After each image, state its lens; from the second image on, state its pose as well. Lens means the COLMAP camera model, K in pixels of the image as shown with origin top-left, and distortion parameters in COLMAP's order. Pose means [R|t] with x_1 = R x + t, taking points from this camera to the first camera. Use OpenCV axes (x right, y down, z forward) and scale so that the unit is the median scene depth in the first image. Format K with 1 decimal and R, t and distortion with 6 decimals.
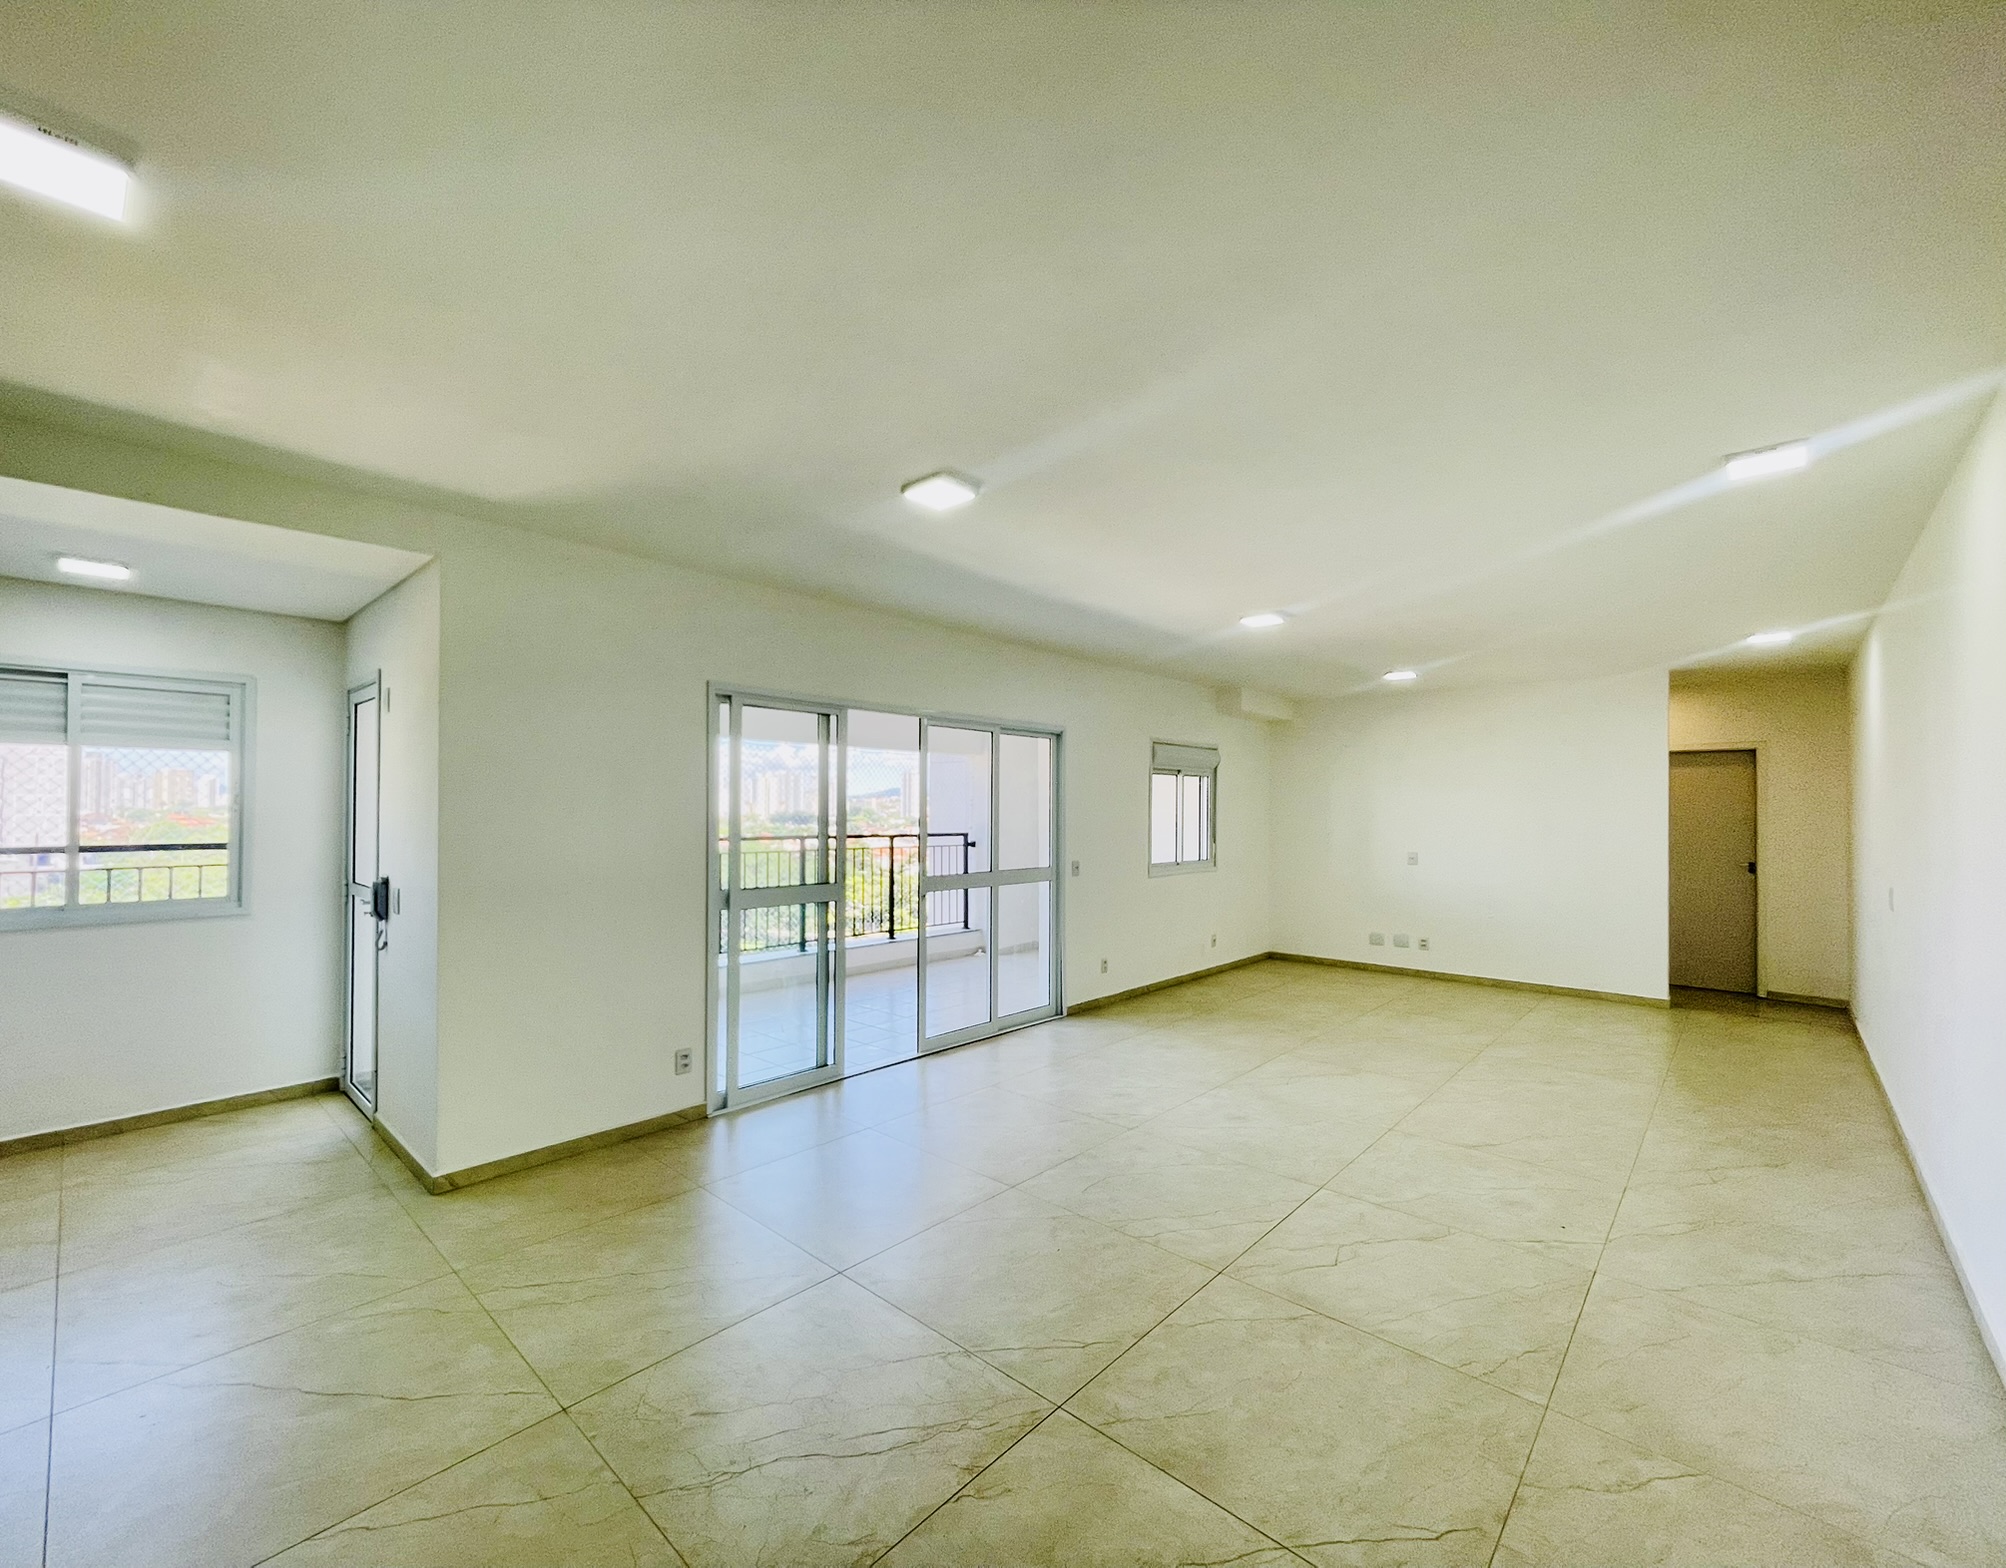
lens RADIAL K [[840.8, 0, 944.2], [0, 840.8, 802.9], [0, 0, 1]] dist [0.007990, 0.000790]
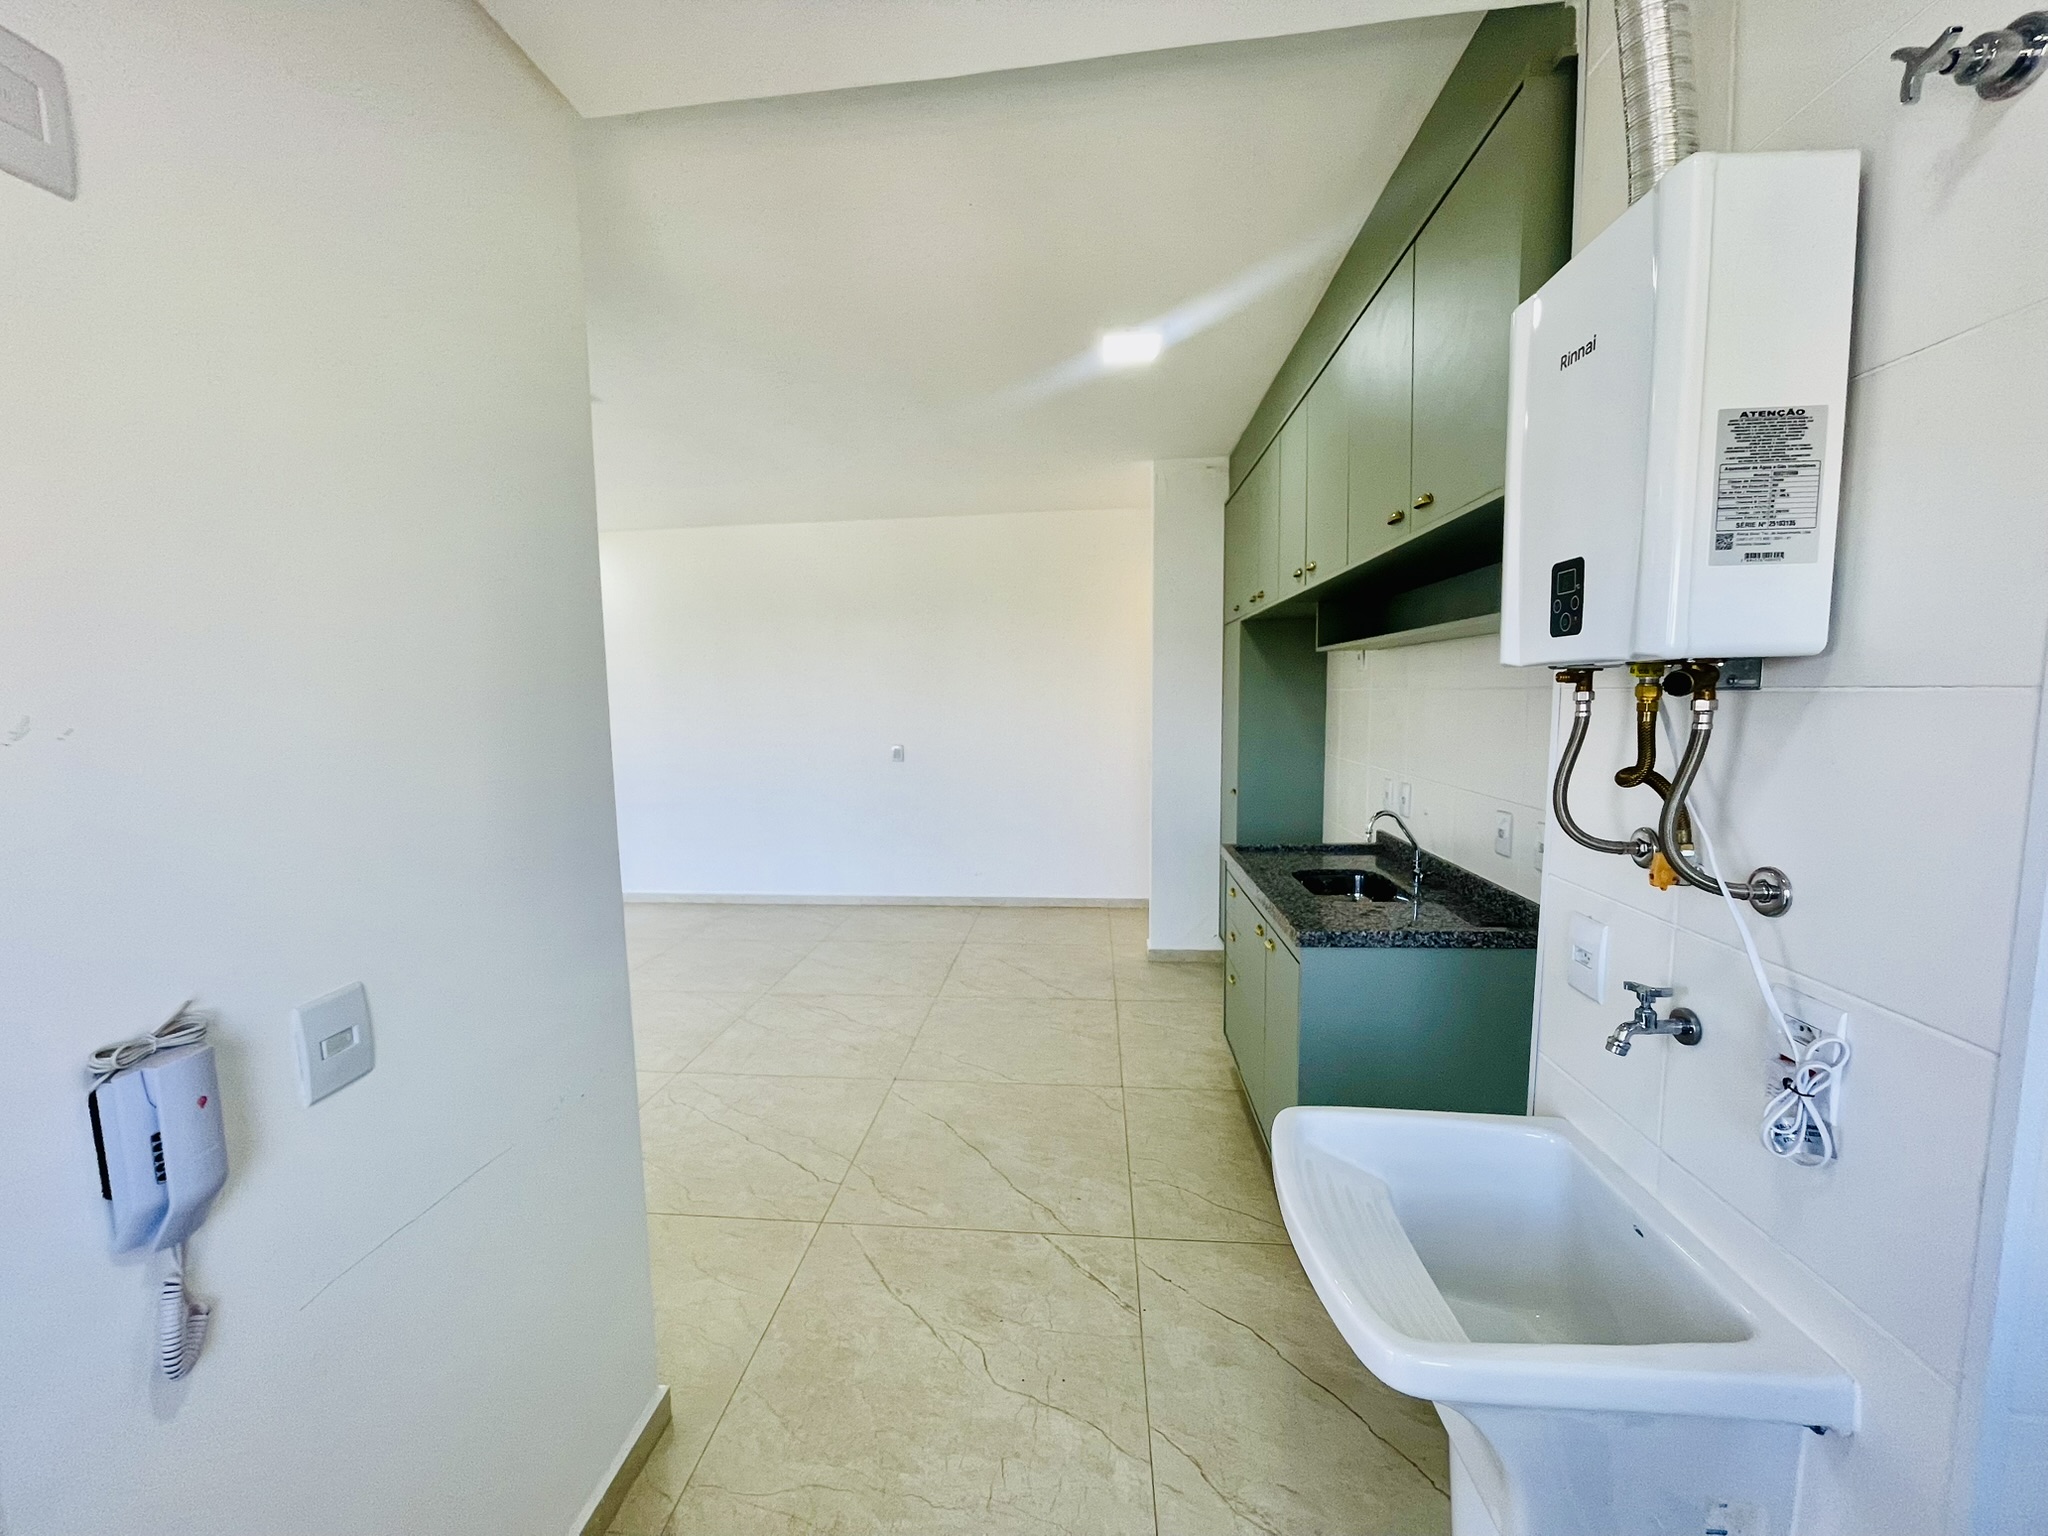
lens RADIAL K [[827.1, 0, 1000.9], [0, 827.1, 782.9], [0, 0, 1]] dist [-0.003472, 0.004328]
pose [[-0.613474, -0.080605, 0.785591, -0.840965], [0.008648, 0.994032, 0.108746, 0.005163], [-0.789668, 0.073507, -0.609116, 0.847257]]
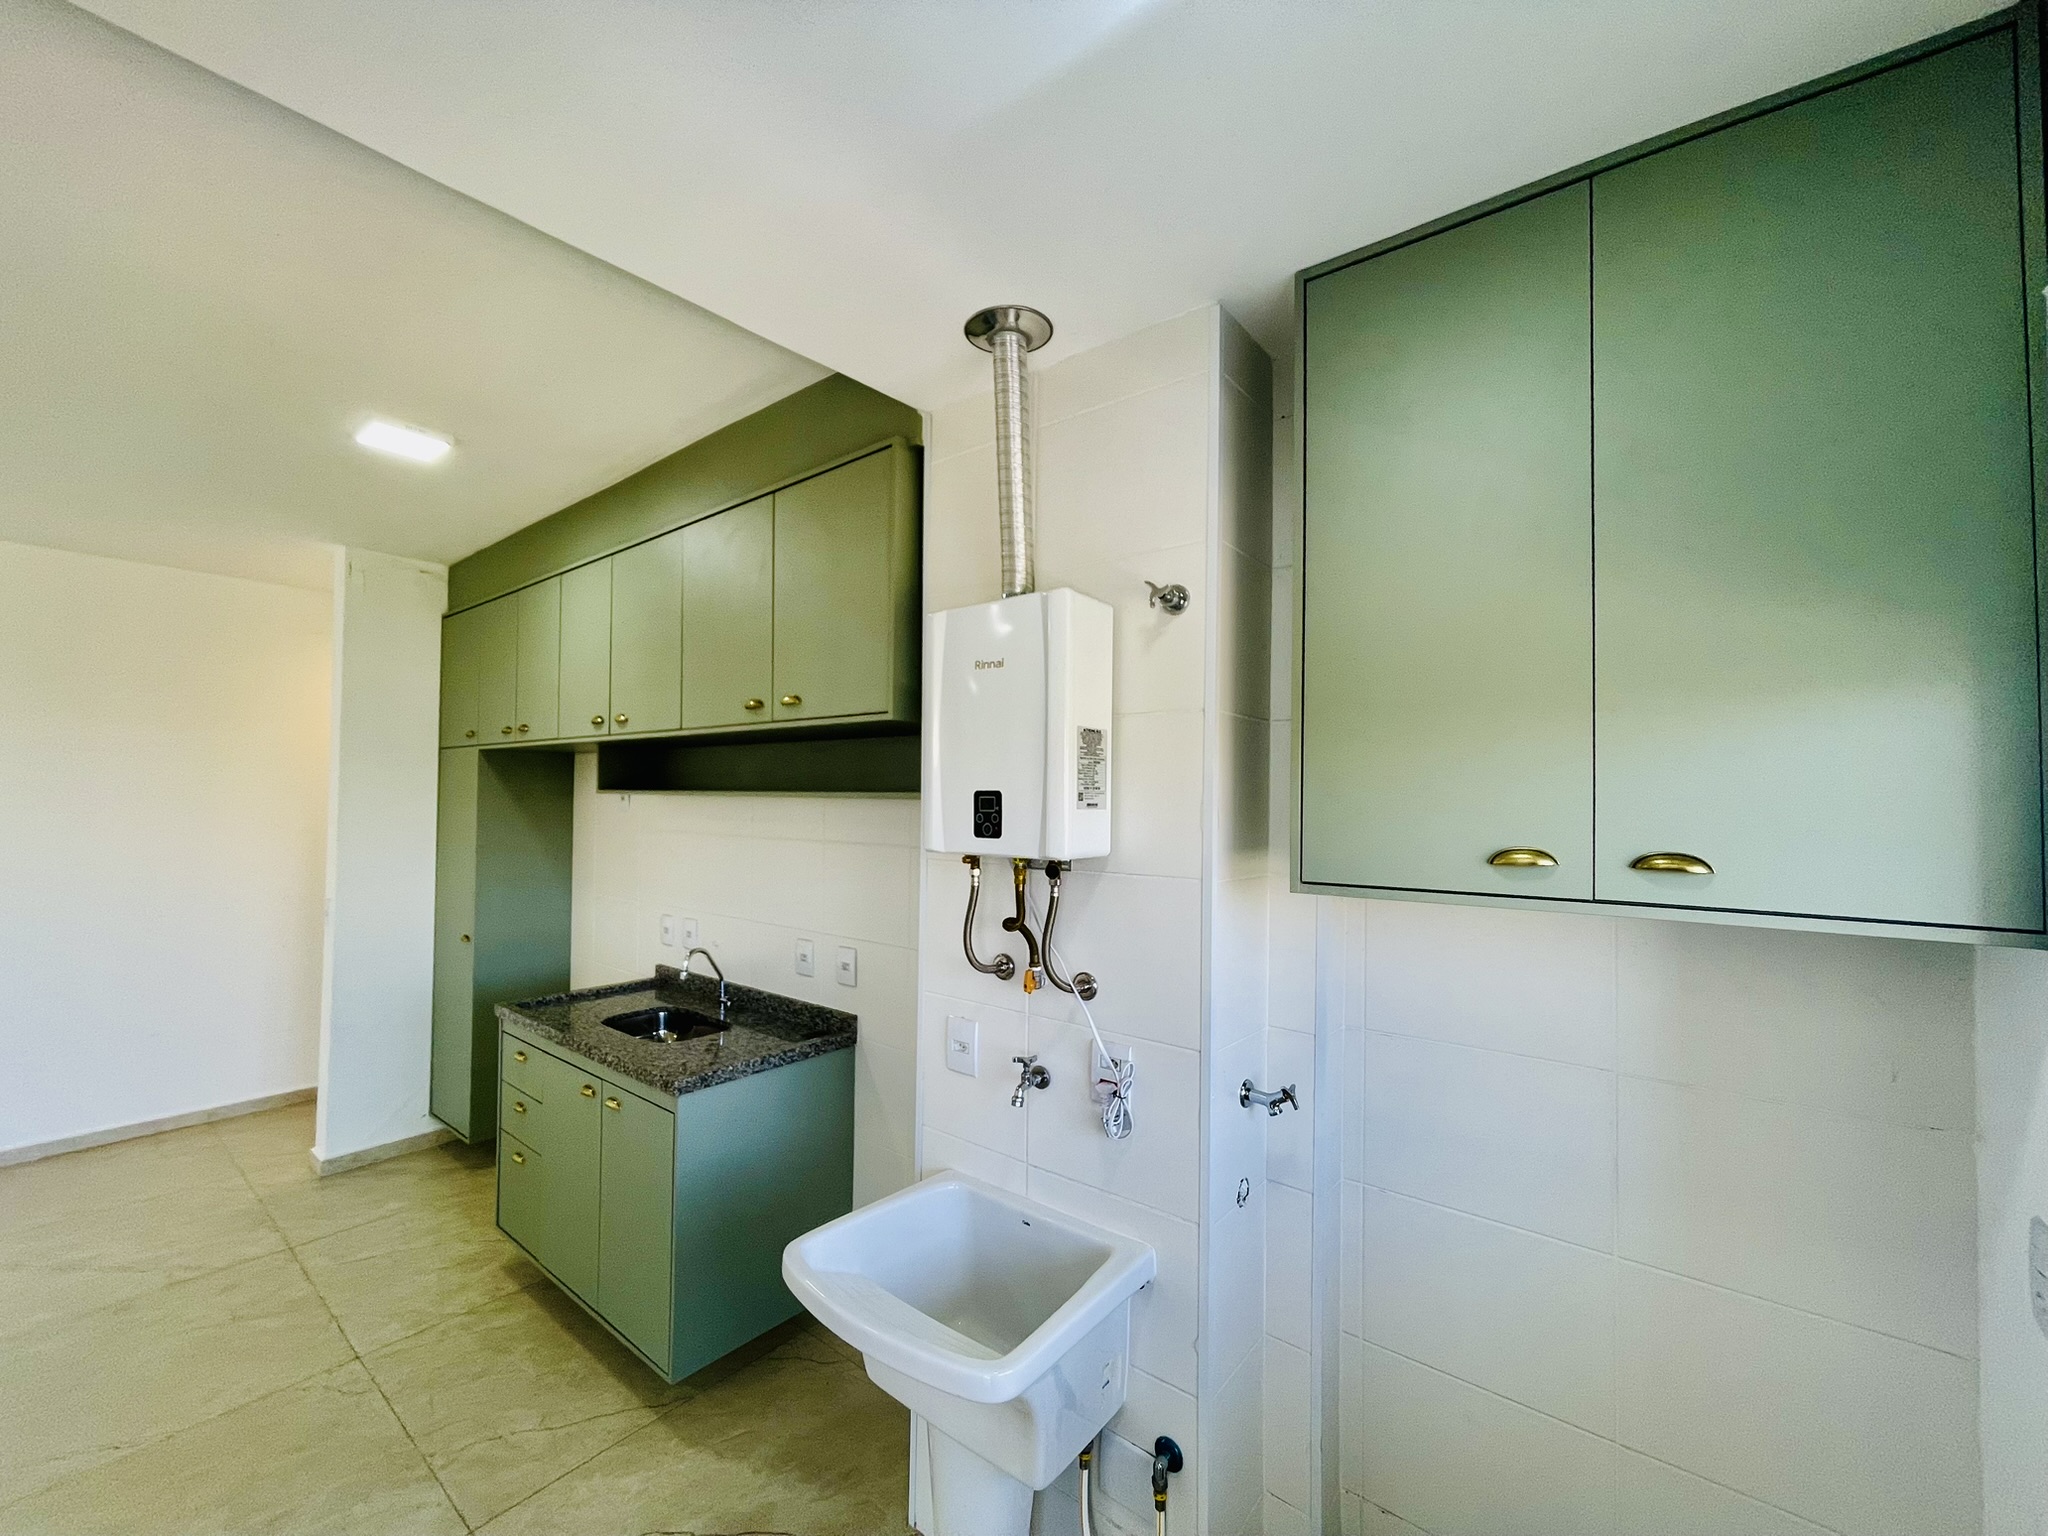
lens RADIAL K [[827.1, 0, 1004.7], [0, 827.1, 781.8], [0, 0, 1]] dist [-0.003472, 0.004328]
pose [[-0.996465, -0.017244, -0.082219, -0.733387], [-0.015016, 0.999505, -0.027641, -0.022806], [0.082655, -0.026309, -0.996231, 0.933482]]
